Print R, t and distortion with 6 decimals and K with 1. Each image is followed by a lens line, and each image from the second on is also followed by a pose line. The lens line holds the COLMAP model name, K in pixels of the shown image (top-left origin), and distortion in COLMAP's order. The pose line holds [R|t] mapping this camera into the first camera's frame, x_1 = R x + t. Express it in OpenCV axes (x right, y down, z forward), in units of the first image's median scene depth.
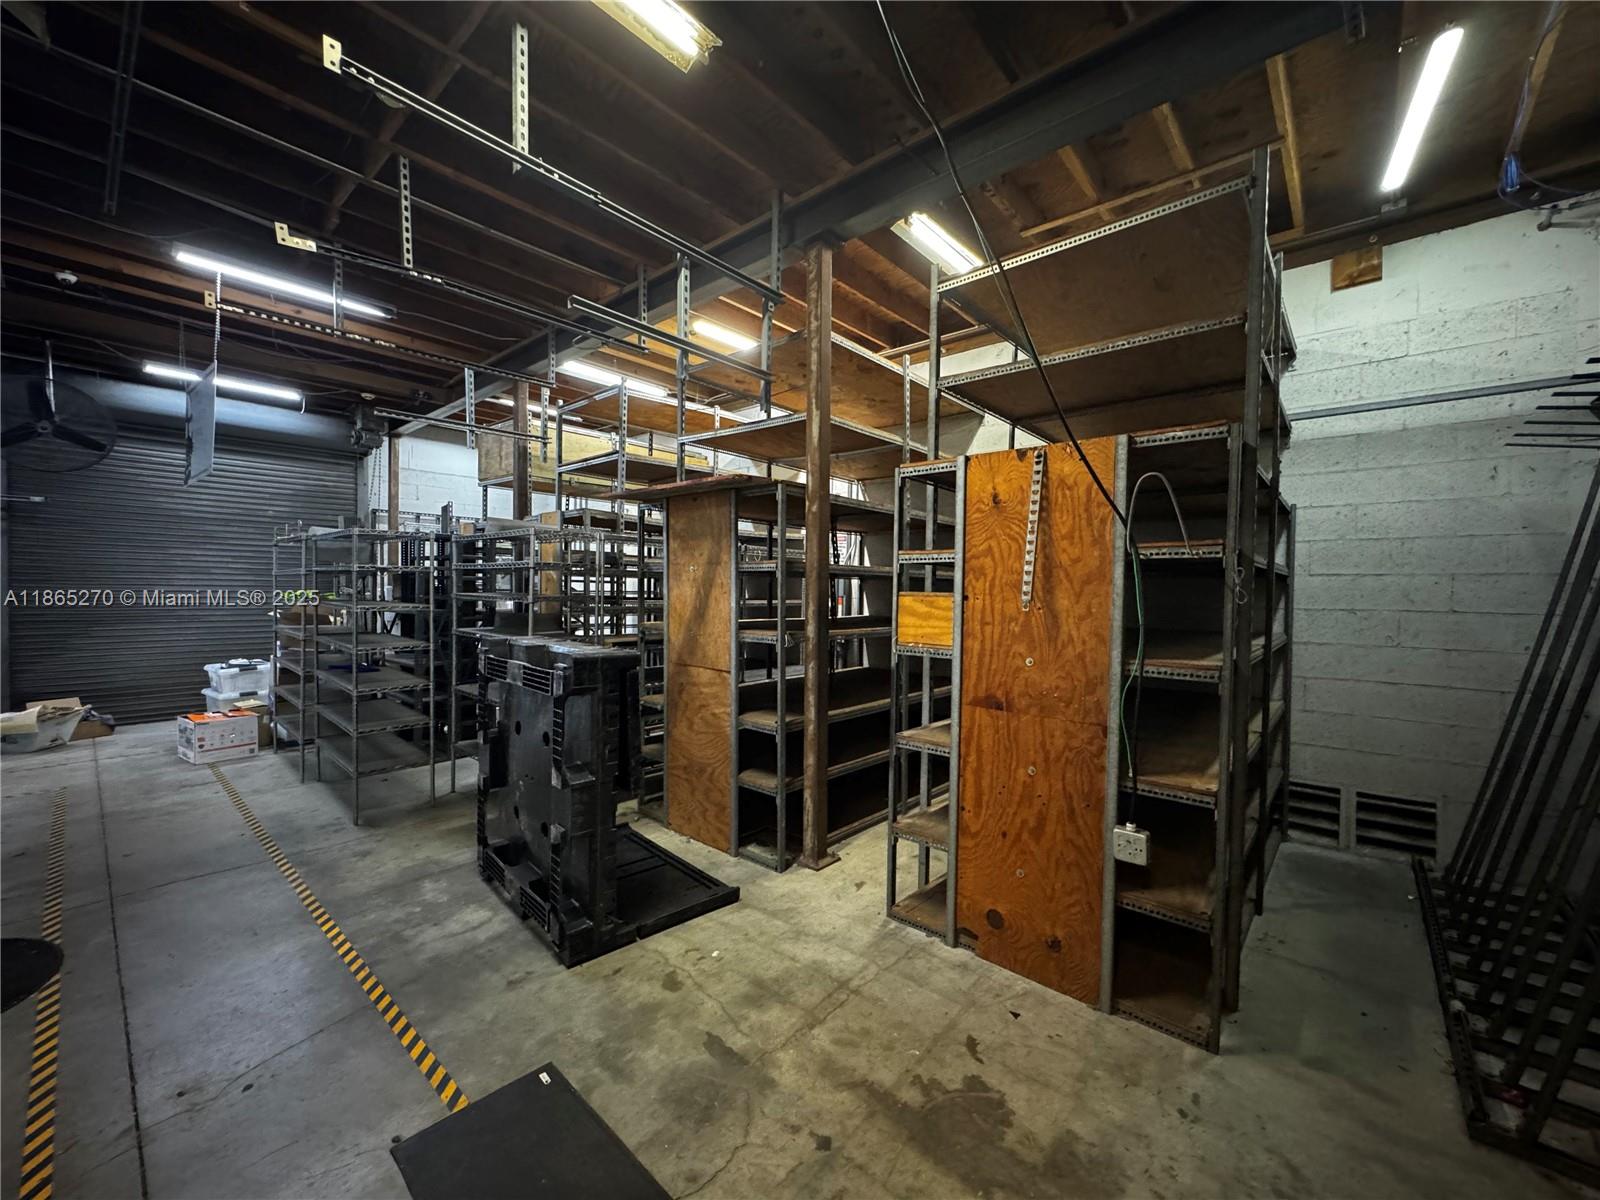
lens RADIAL K [[634.9, 0, 808.6], [0, 634.9, 595.0], [0, 0, 1]] dist [0.000289, 0.000407]
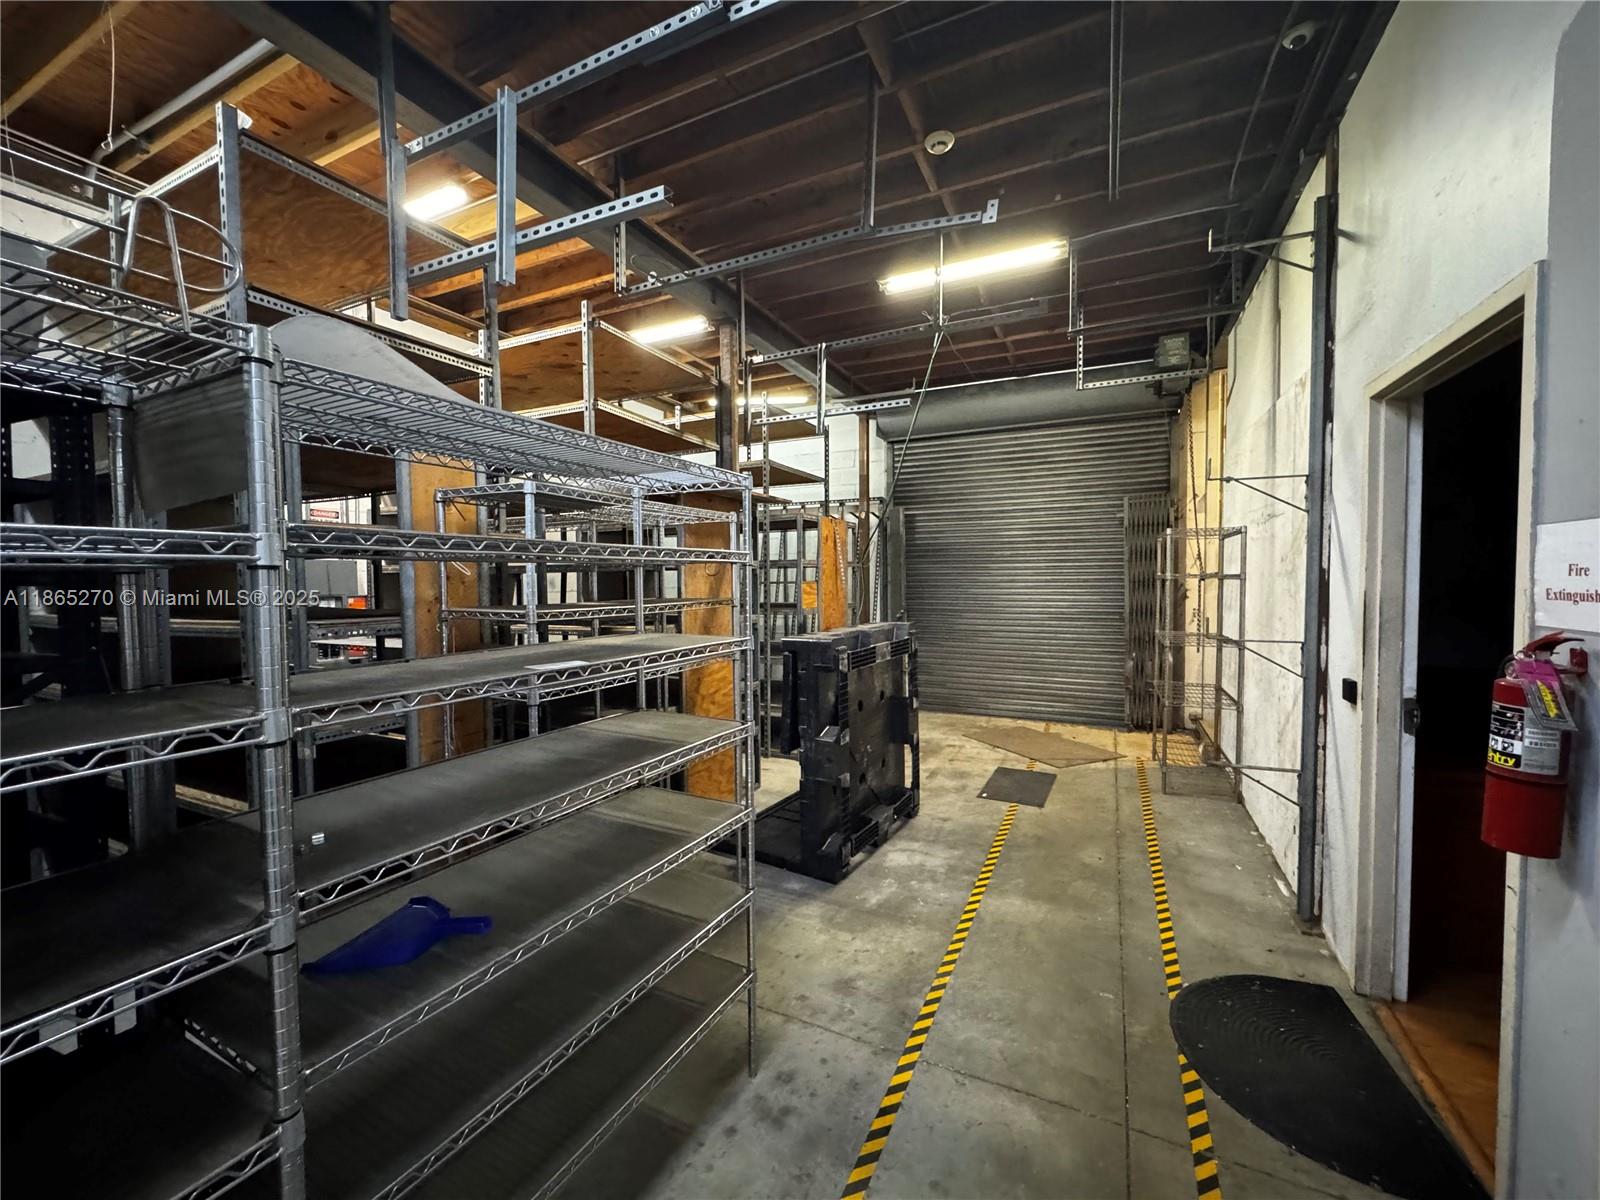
lens RADIAL K [[642.1, 0, 800.0], [0, 642.1, 600.0], [0, 0, 1]] dist [0.000373, 0.000108]
pose [[-0.258540, -0.040738, 0.965141, -1.626334], [0.026460, 0.998437, 0.049231, -0.040851], [-0.965638, 0.038266, -0.257058, 1.474752]]
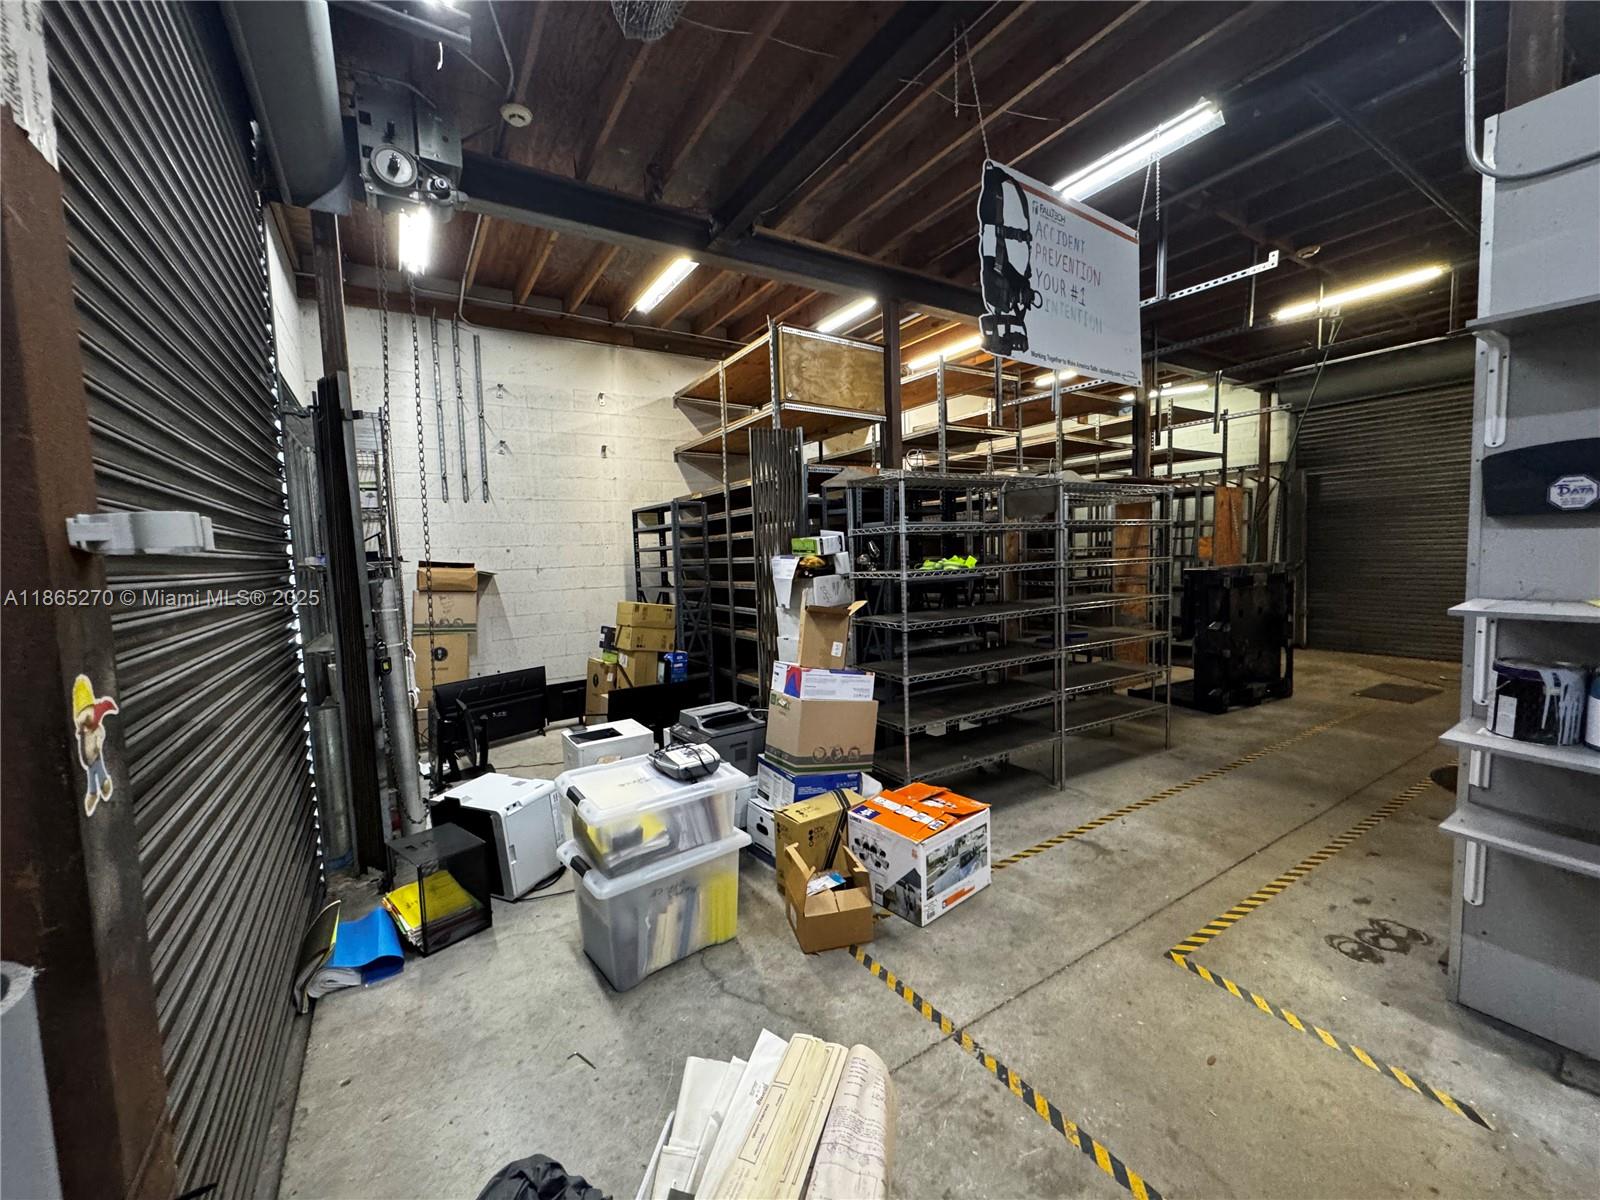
lens RADIAL K [[634.9, 0, 808.6], [0, 634.9, 595.0], [0, 0, 1]] dist [0.000289, 0.000407]
pose [[0.280925, -0.084315, 0.956019, -2.659133], [0.052866, 0.995981, 0.072305, -0.036495], [-0.958272, 0.030228, 0.284254, 1.754151]]
